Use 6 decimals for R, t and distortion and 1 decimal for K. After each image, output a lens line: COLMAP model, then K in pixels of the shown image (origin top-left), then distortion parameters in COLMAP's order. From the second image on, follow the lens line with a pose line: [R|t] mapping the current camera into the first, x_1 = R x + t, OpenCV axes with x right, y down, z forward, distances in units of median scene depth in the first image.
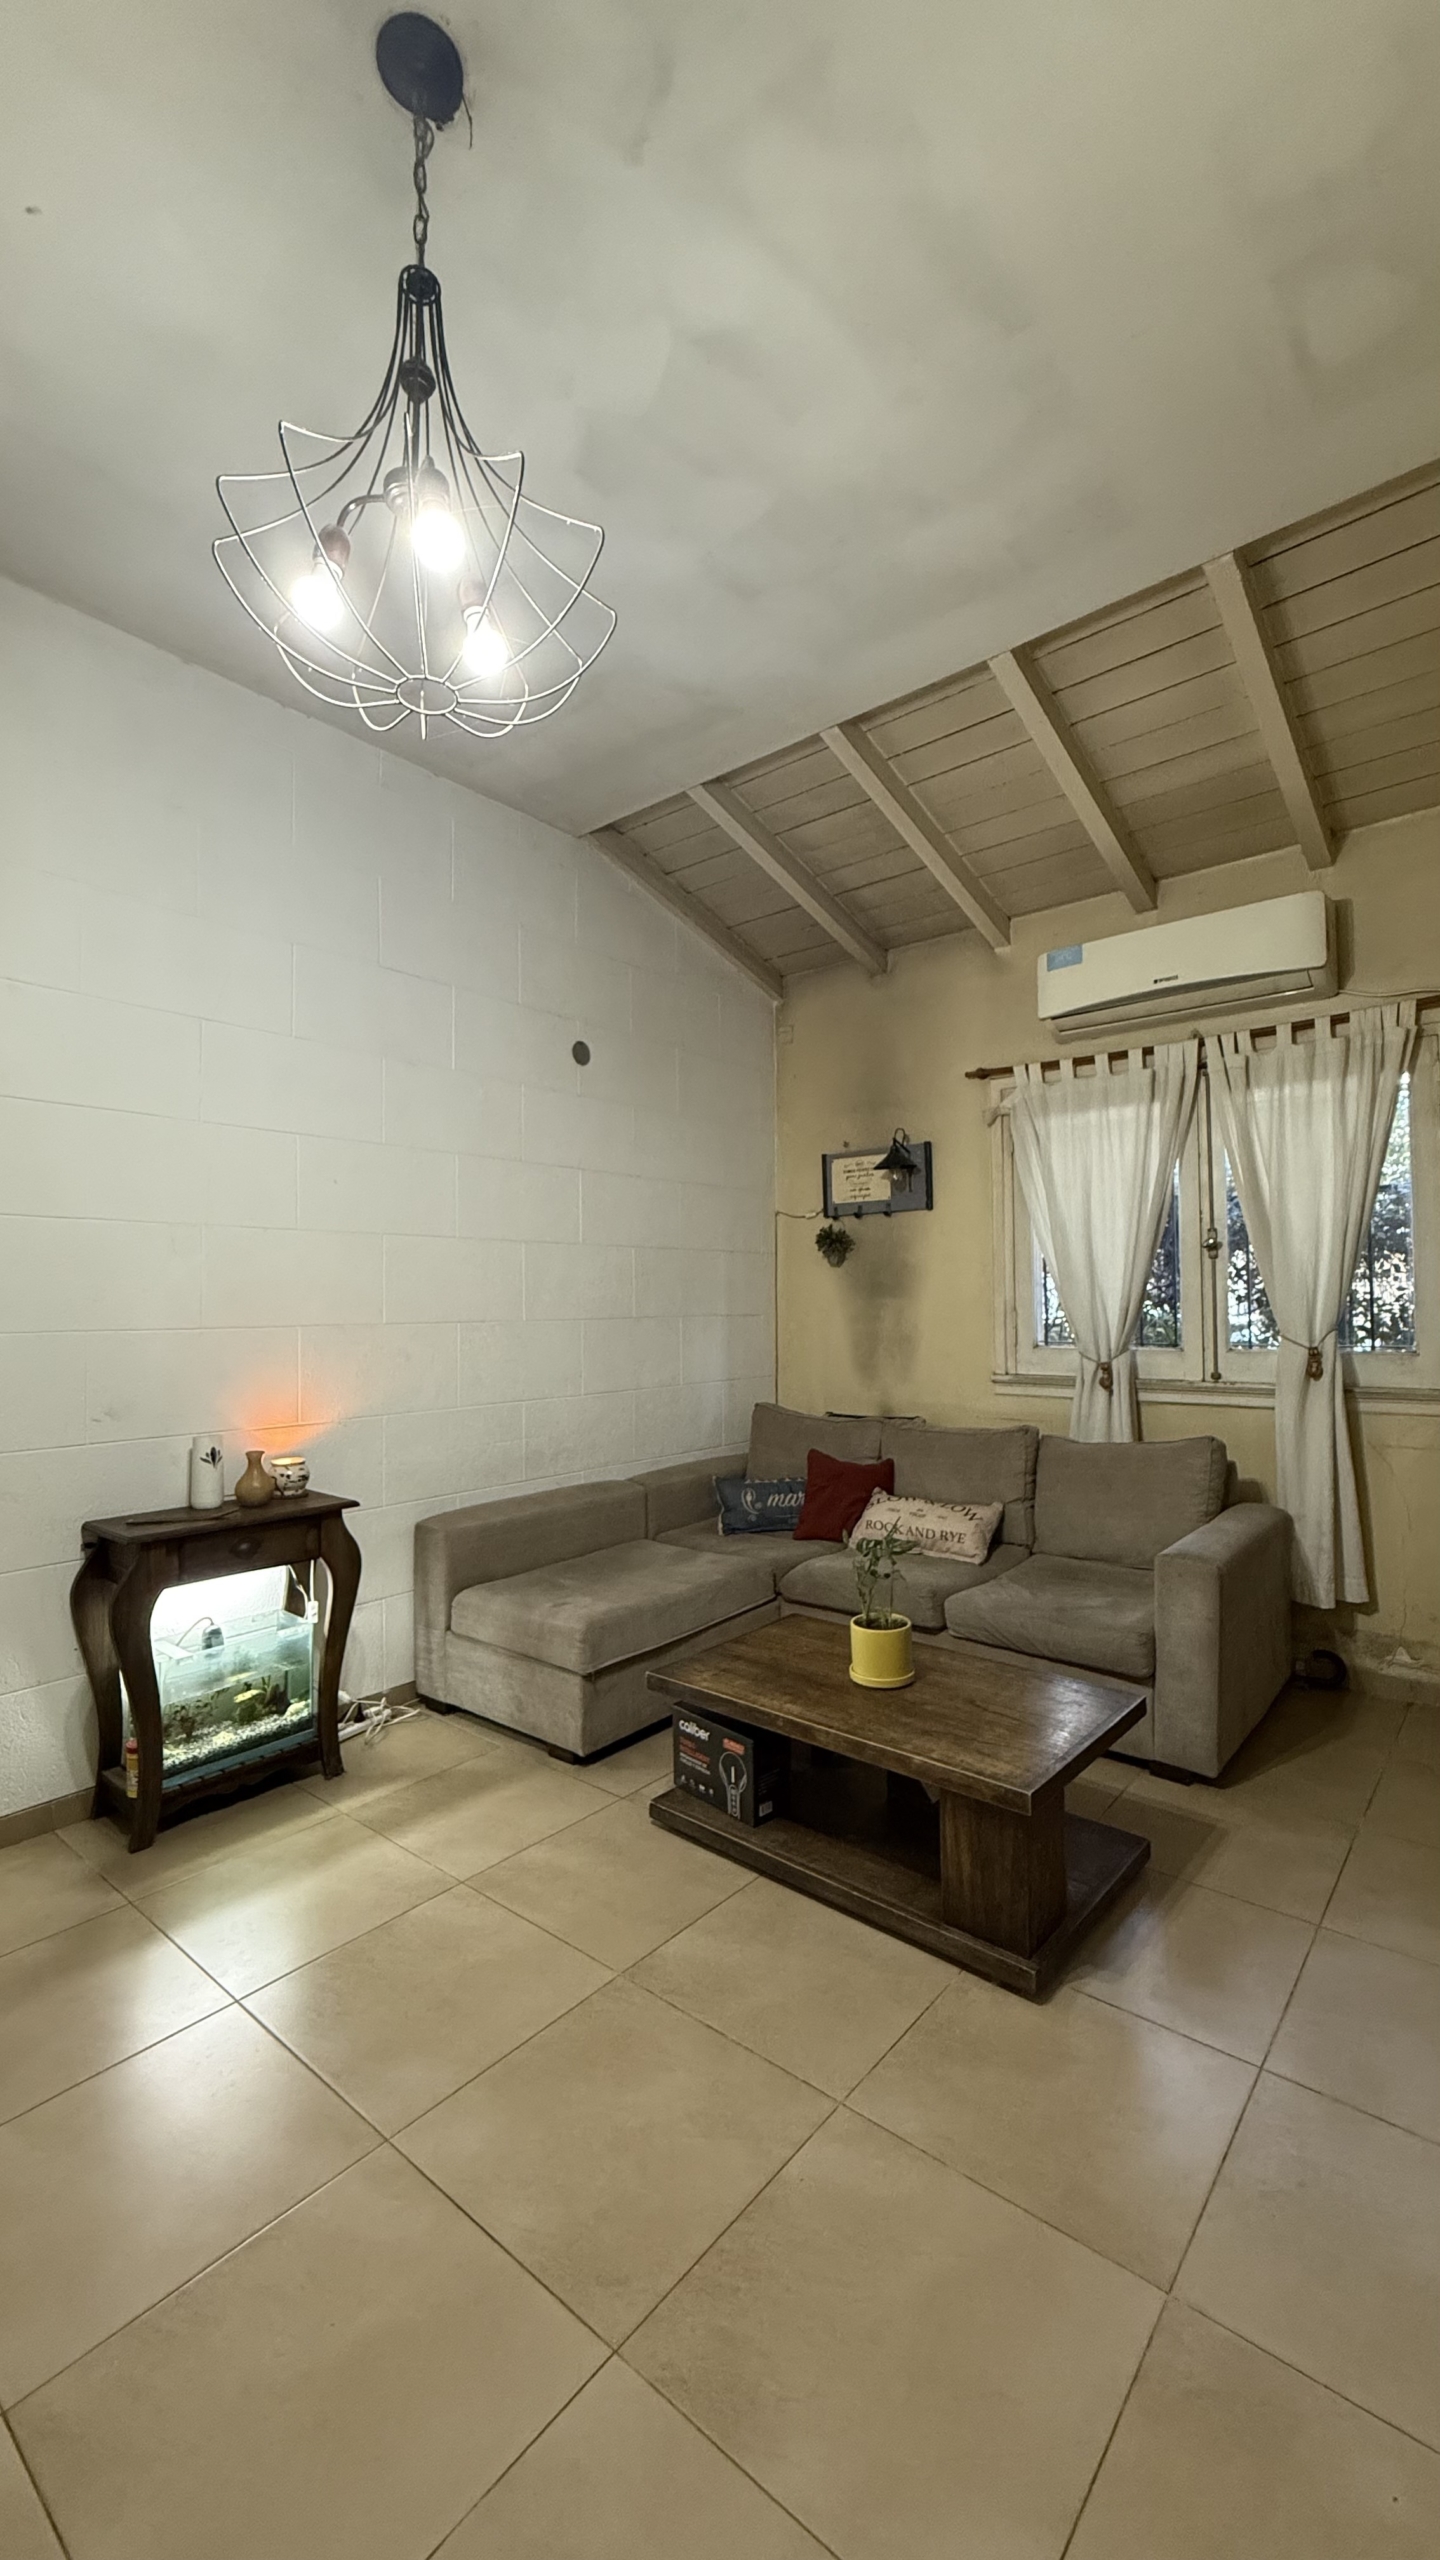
lens RADIAL K [[1026.2, 0, 718.3], [0, 1026.2, 1276.5], [0, 0, 1]] dist [-0.000656, -0.000123]
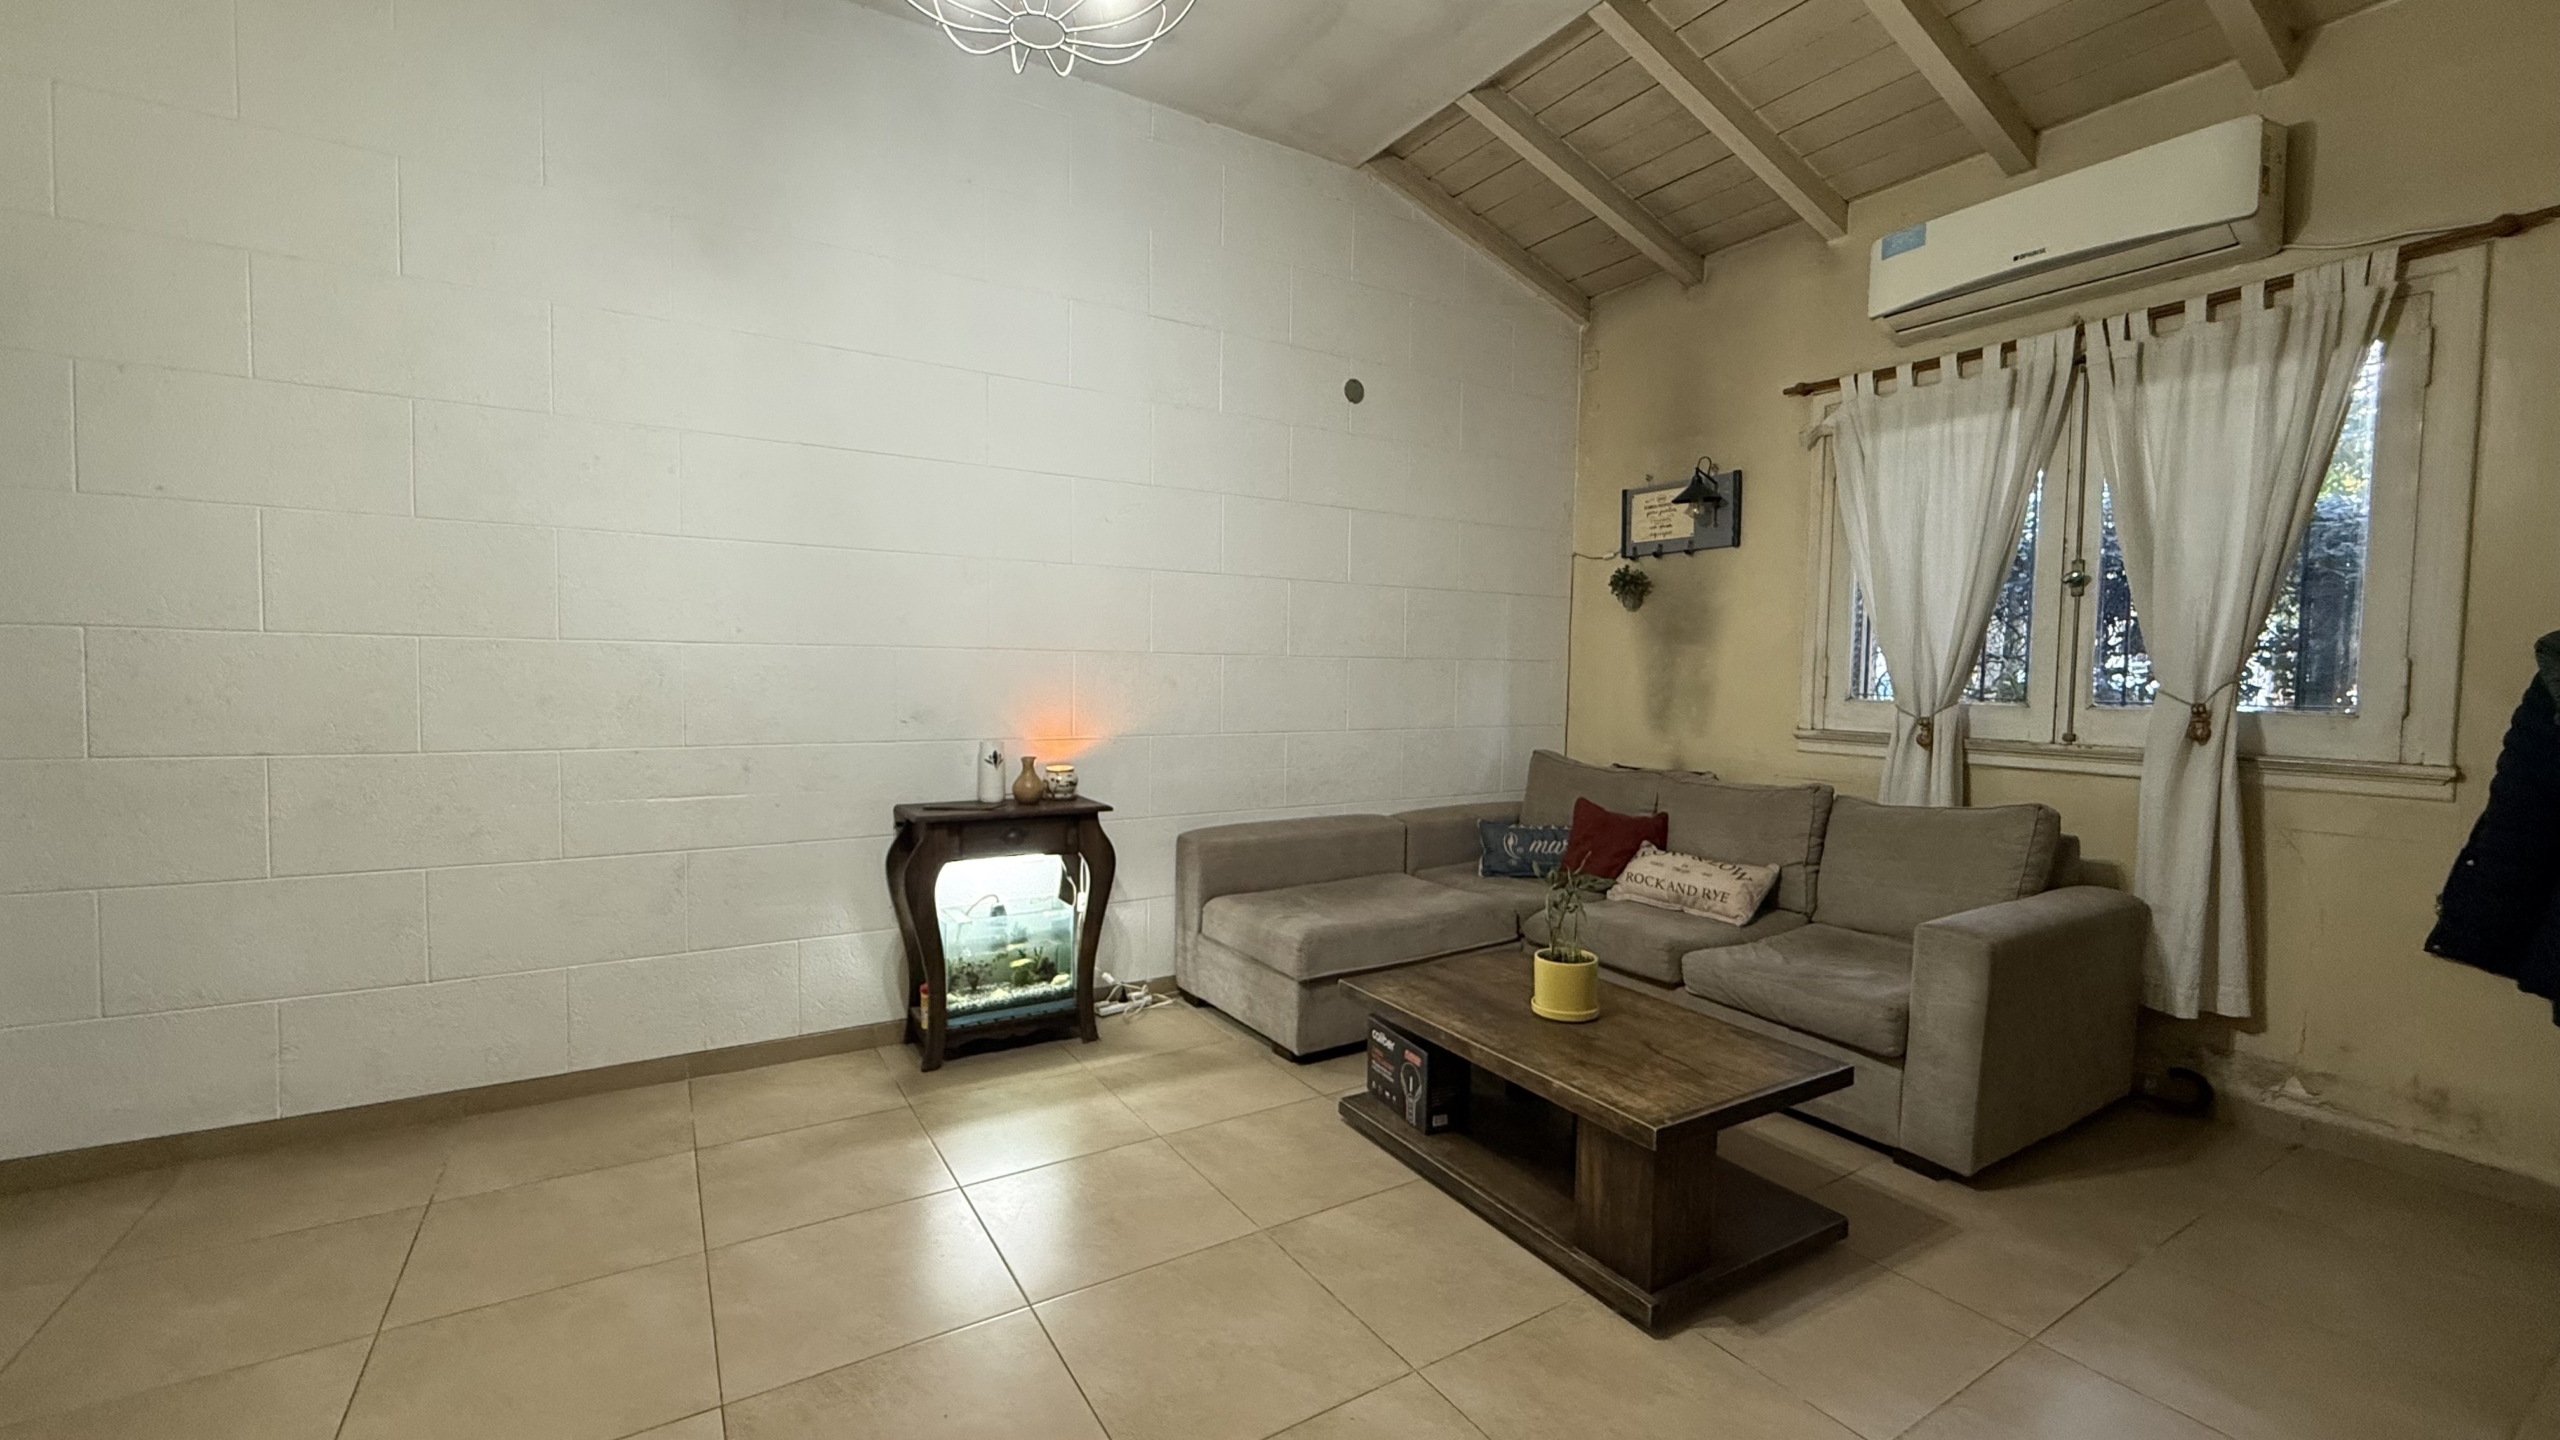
lens RADIAL K [[1026.4, 0, 1273.4], [0, 1026.4, 721.9], [0, 0, 1]] dist [-0.001601, 0.000573]
pose [[0.948974, 0.040423, -0.312752, 0.133192], [-0.015640, 0.996563, 0.081350, 0.027159], [0.314966, -0.072308, 0.946345, 0.001680]]
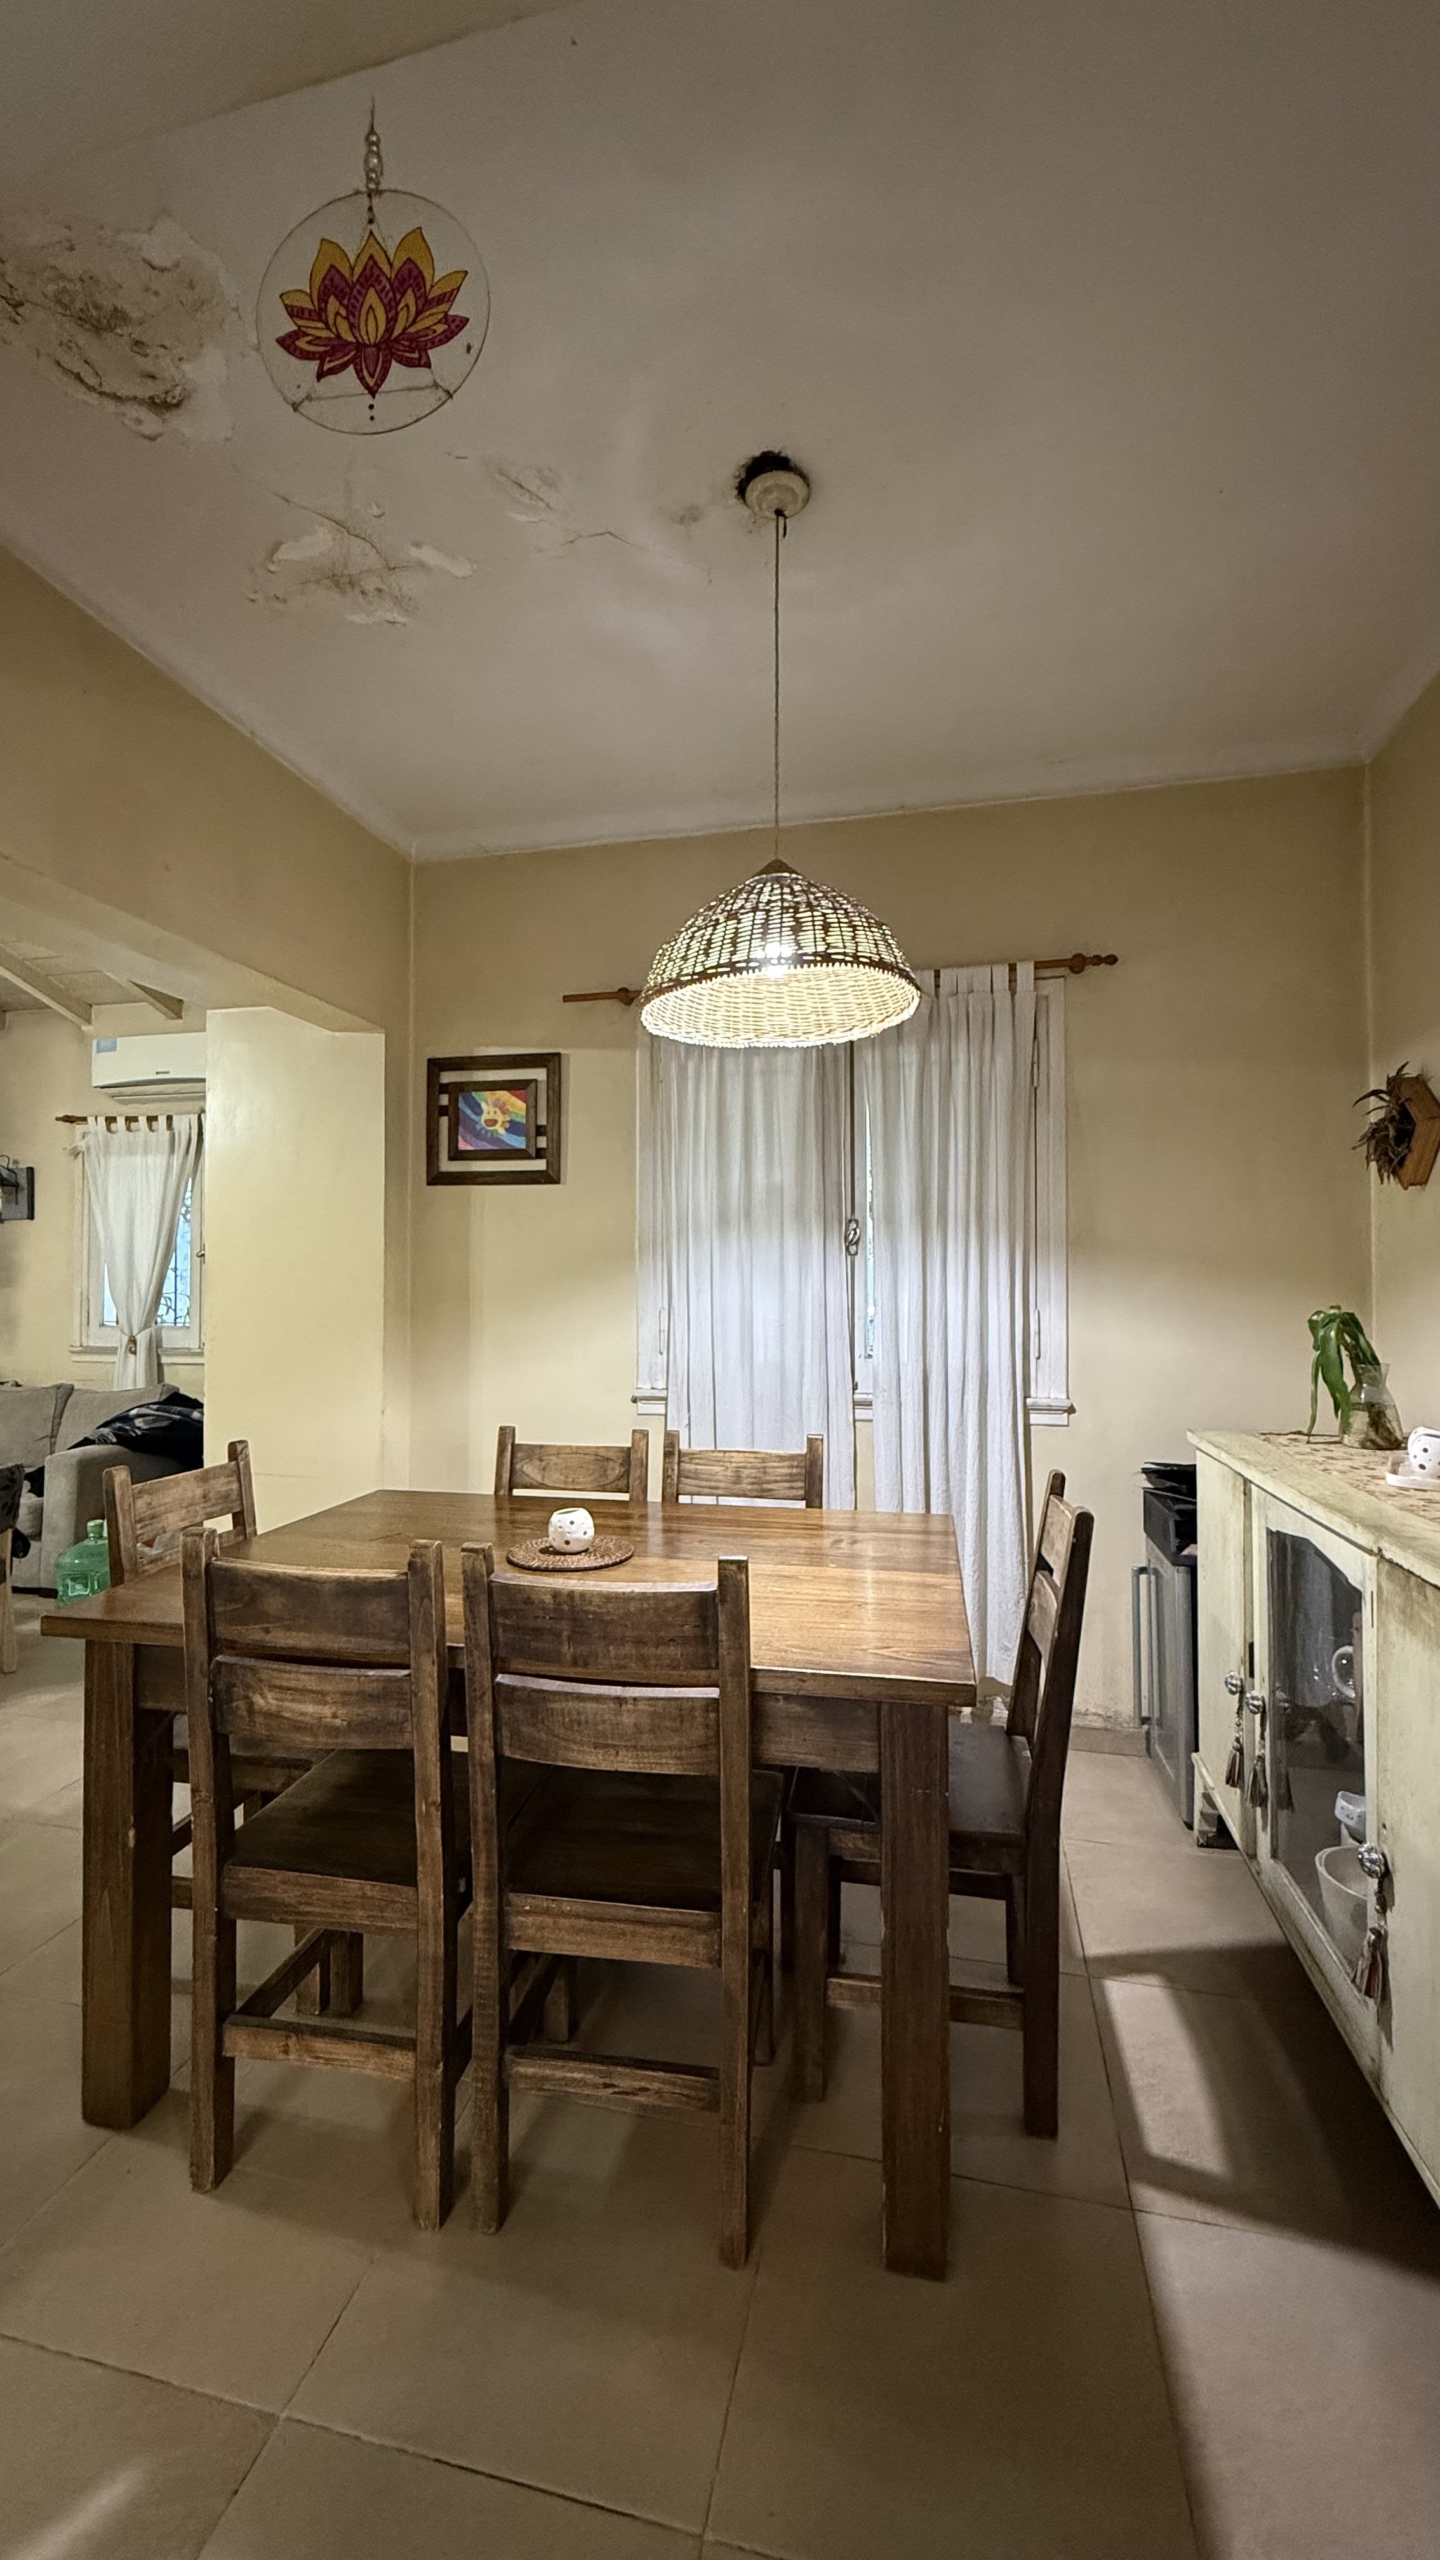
lens RADIAL K [[1026.4, 0, 720.0], [0, 1026.4, 1280.0], [0, 0, 1]] dist [-0.001601, 0.000573]
pose [[0.890291, 0.016601, 0.455089, 0.485380], [-0.024864, 0.999617, 0.012177, -0.033098], [-0.454713, -0.022157, 0.890363, -0.669850]]
